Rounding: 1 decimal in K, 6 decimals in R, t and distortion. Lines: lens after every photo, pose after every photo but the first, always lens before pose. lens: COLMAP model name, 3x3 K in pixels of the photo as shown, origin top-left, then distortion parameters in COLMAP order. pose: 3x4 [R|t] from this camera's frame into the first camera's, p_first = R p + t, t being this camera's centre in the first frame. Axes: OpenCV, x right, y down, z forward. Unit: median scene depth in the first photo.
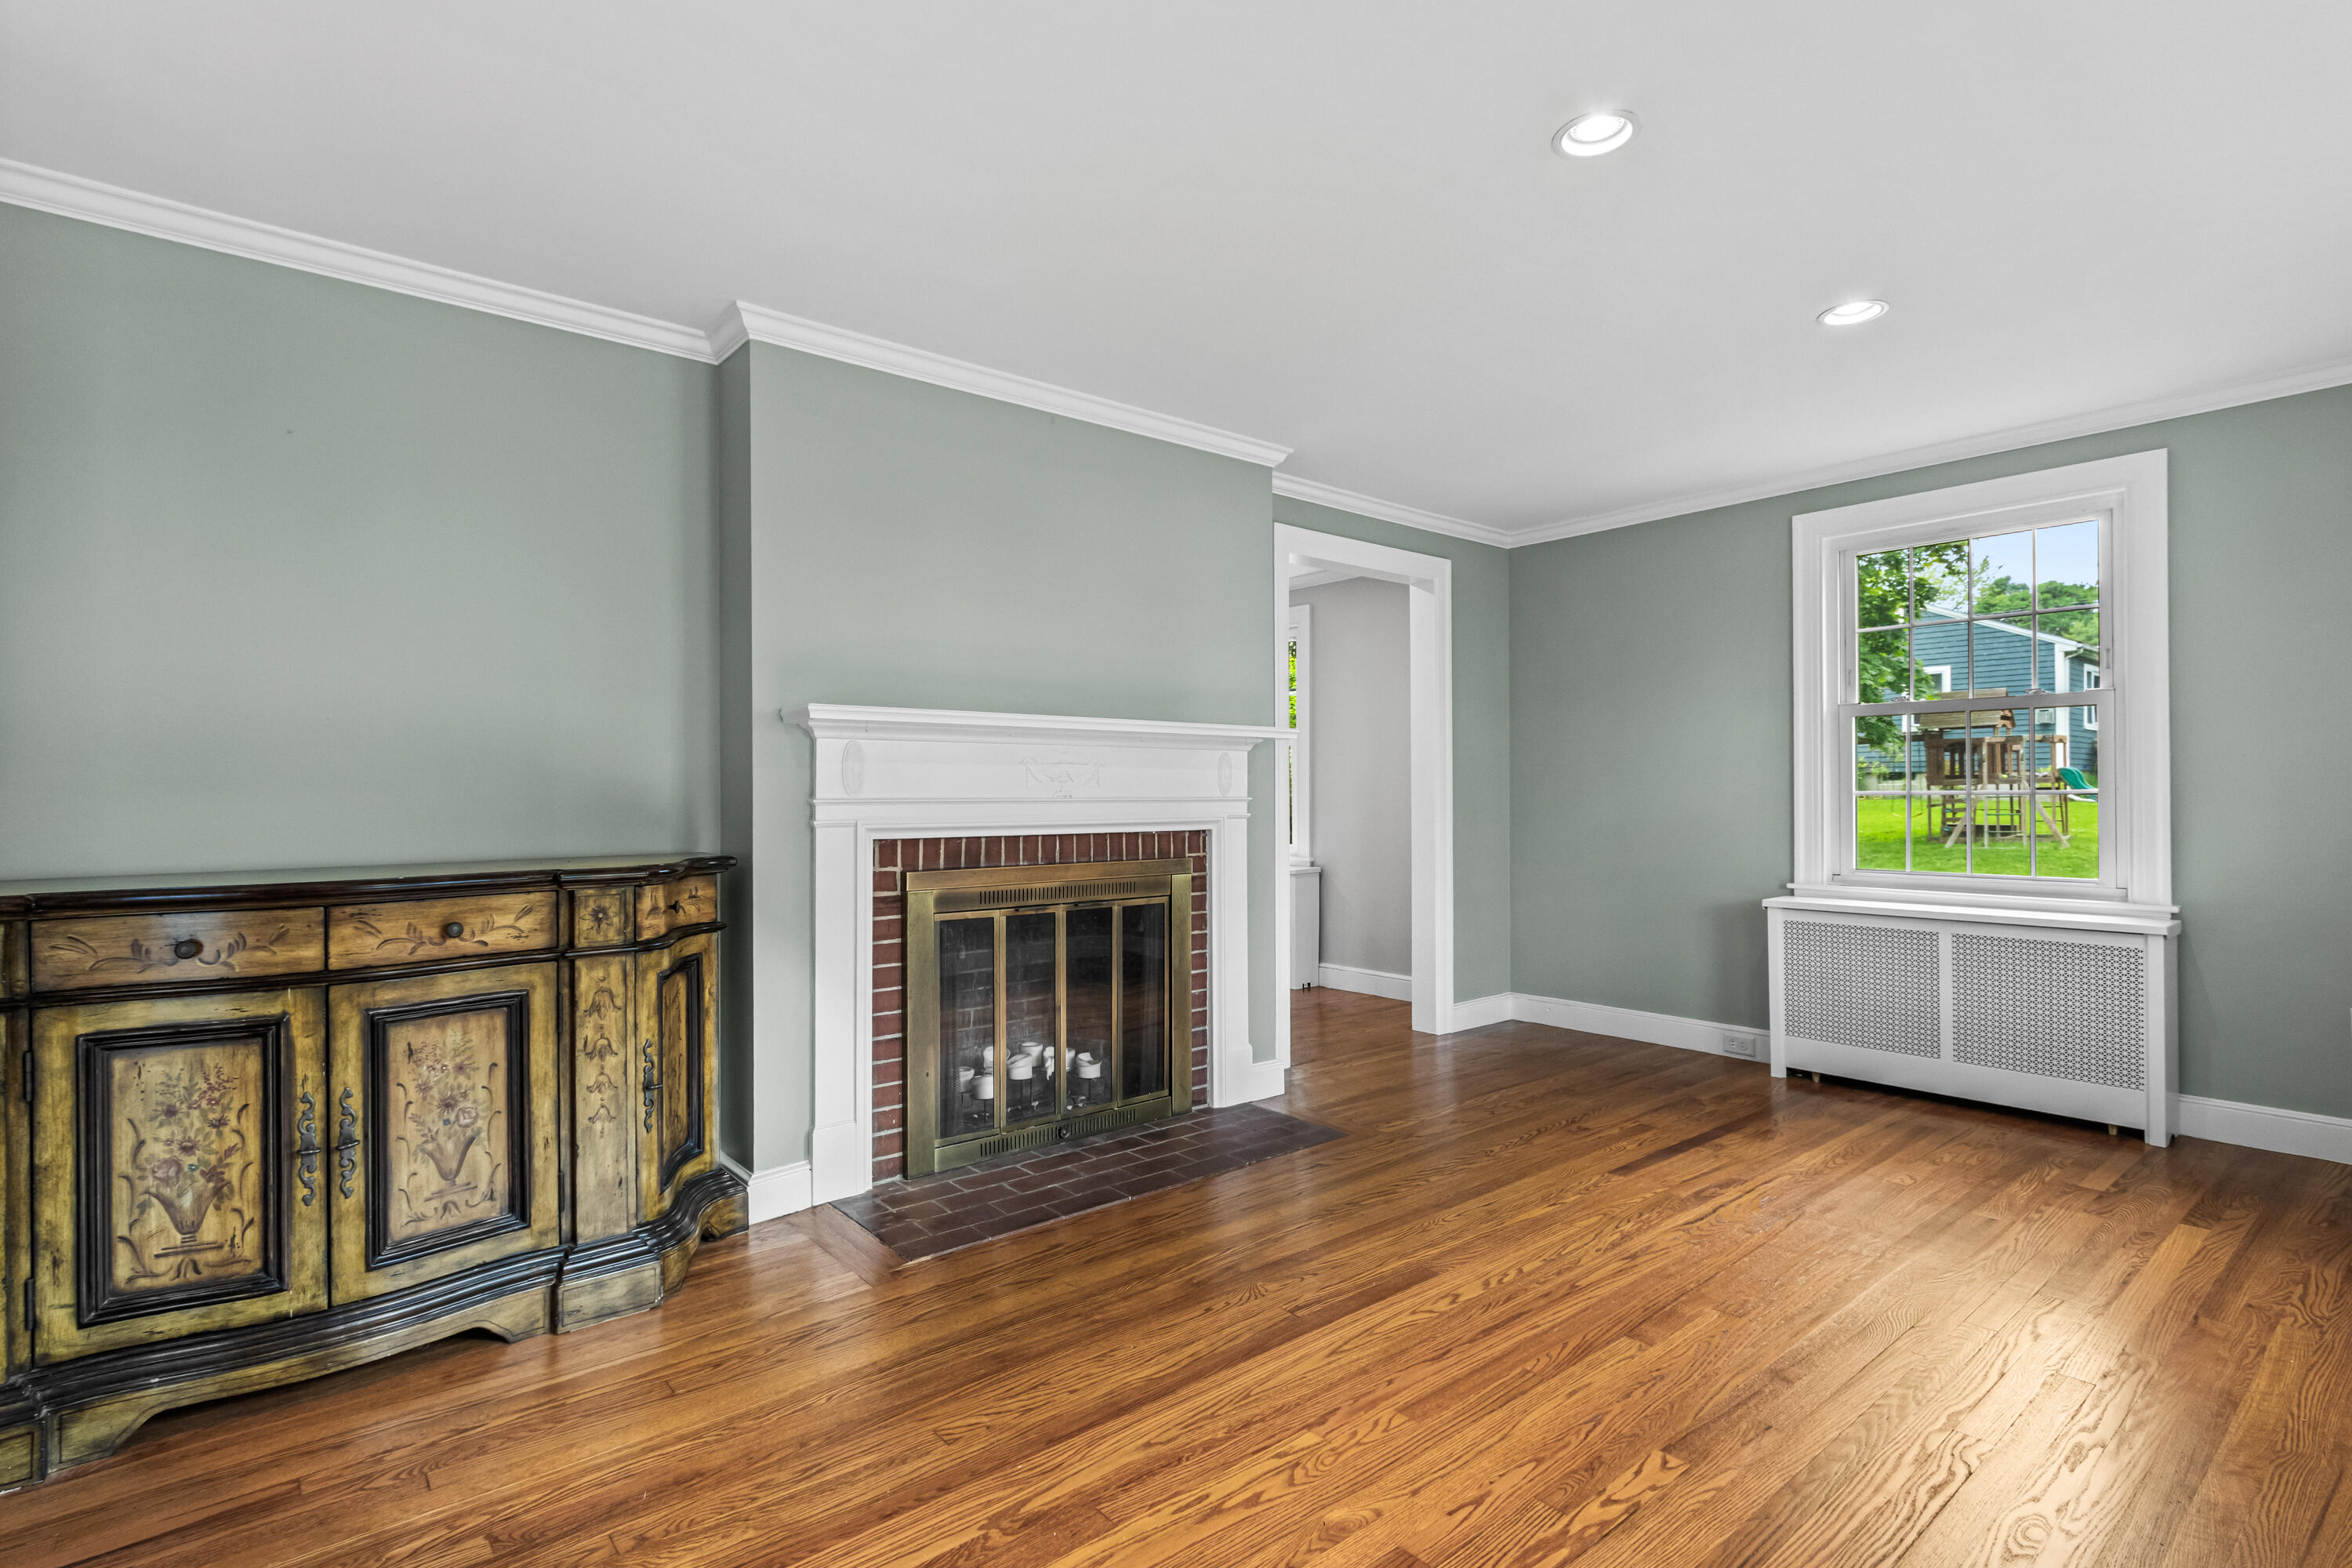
lens RADIAL K [[1134.4, 0, 1176.0], [0, 1134.4, 784.0], [0, 0, 1]] dist [0.001042, -0.000083]
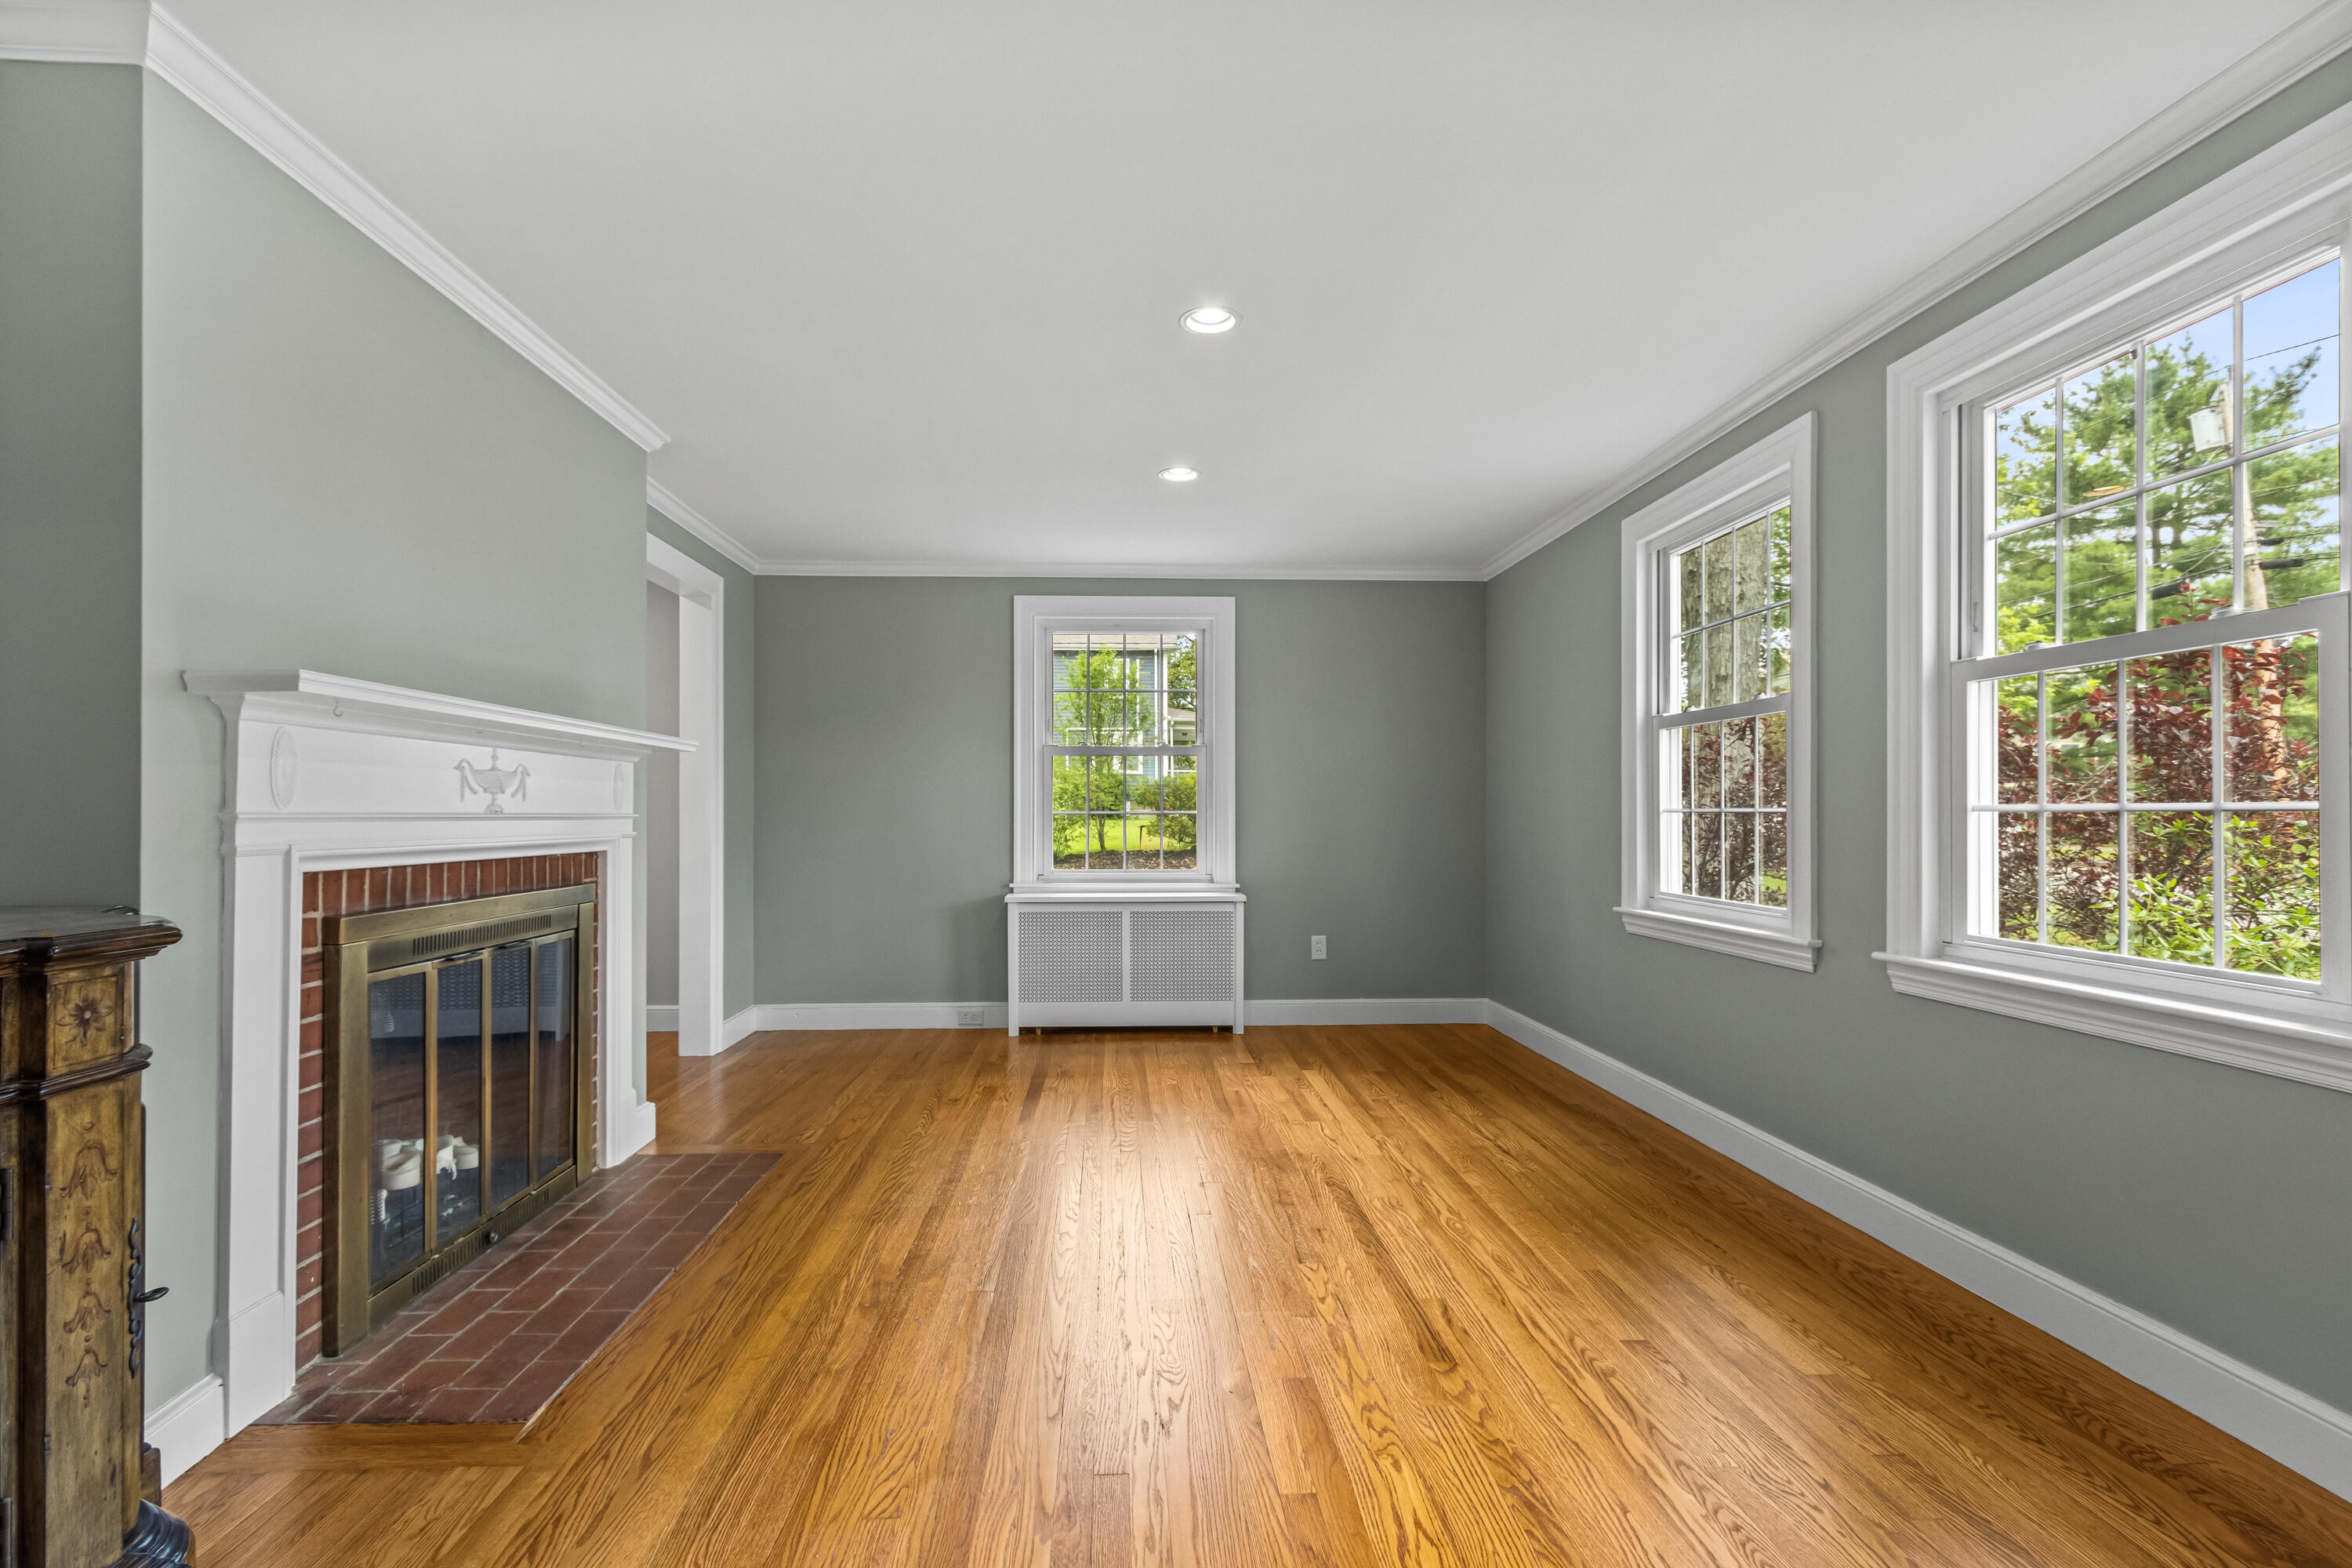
lens RADIAL K [[1089.0, 0, 1172.9], [0, 1089.0, 804.7], [0, 0, 1]] dist [0.003173, -0.000471]
pose [[0.595411, 0.010123, 0.803357, -0.431762], [-0.008959, 0.999942, -0.005960, 0.006371], [-0.803371, -0.003649, 0.595467, 0.166140]]
